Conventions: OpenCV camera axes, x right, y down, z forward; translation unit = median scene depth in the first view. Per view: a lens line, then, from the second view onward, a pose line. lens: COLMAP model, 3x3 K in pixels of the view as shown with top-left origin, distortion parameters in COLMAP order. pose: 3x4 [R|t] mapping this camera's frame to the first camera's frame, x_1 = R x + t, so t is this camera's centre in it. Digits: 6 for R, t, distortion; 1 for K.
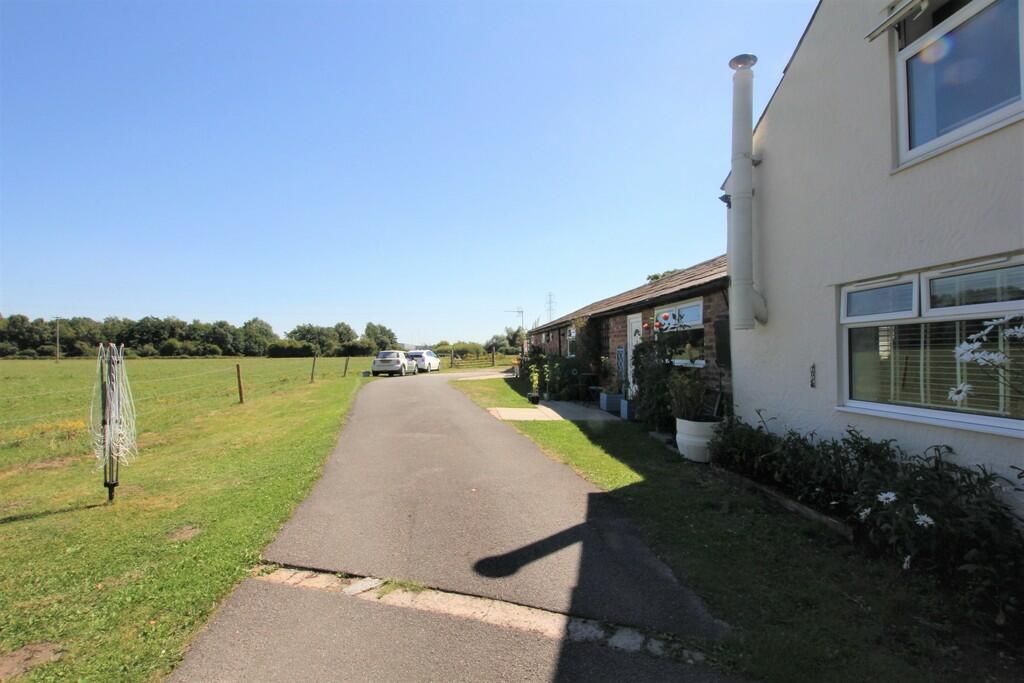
lens RADIAL K [[478.1, 0, 512.0], [0, 478.1, 341.5], [0, 0, 1]] dist [-0.026726, 0.001682]
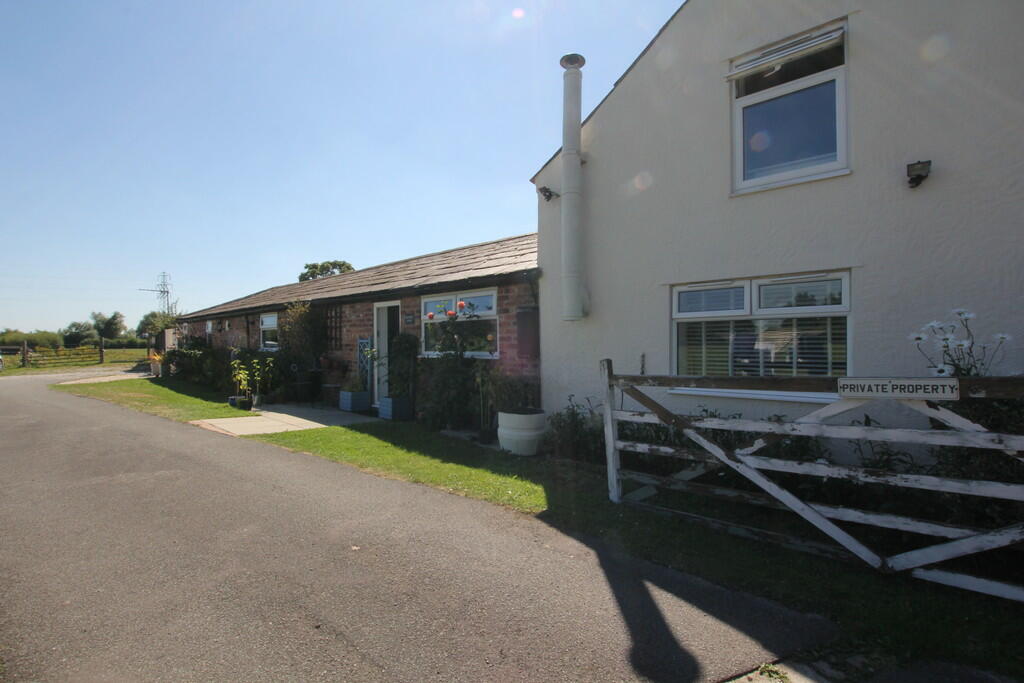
lens RADIAL K [[475.9, 0, 512.0], [0, 475.9, 341.5], [0, 0, 1]] dist [-0.032793, -0.000160]
pose [[0.746588, 0.009698, 0.665215, -0.253888], [-0.018077, 0.999820, 0.005712, 0.013465], [-0.665040, -0.016289, 0.746630, 0.269356]]
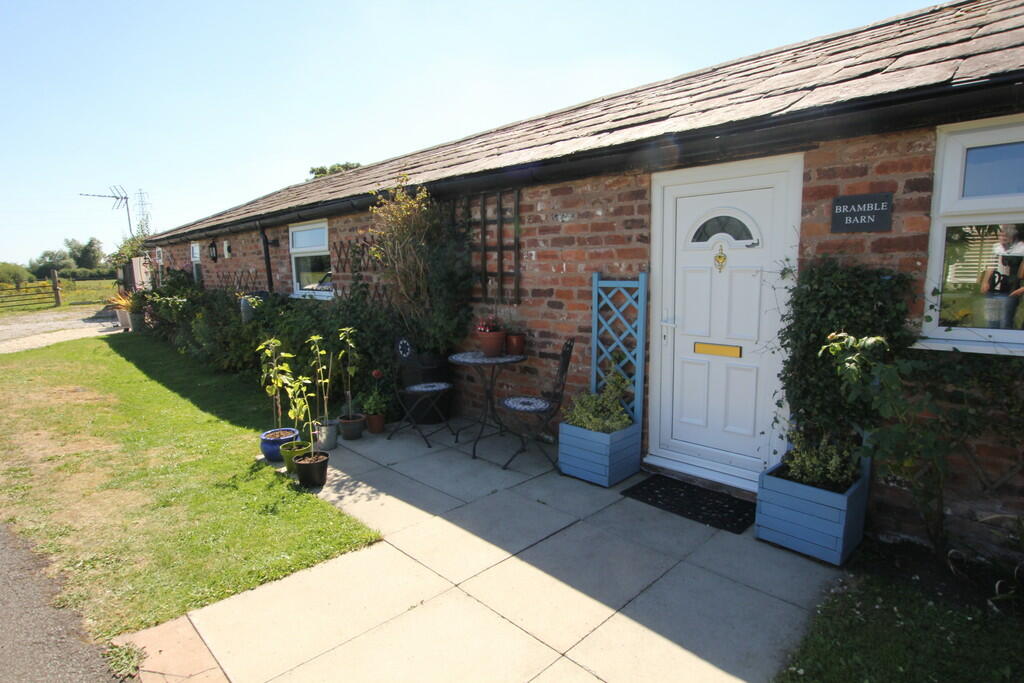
lens RADIAL K [[534.7, 0, 512.0], [0, 534.7, 341.5], [0, 0, 1]] dist [-0.026199, -0.000069]
pose [[0.775136, -0.097486, 0.624229, -0.090880], [0.000613, 0.988139, 0.153558, 0.000506], [-0.631795, -0.118646, 0.766002, 1.271947]]
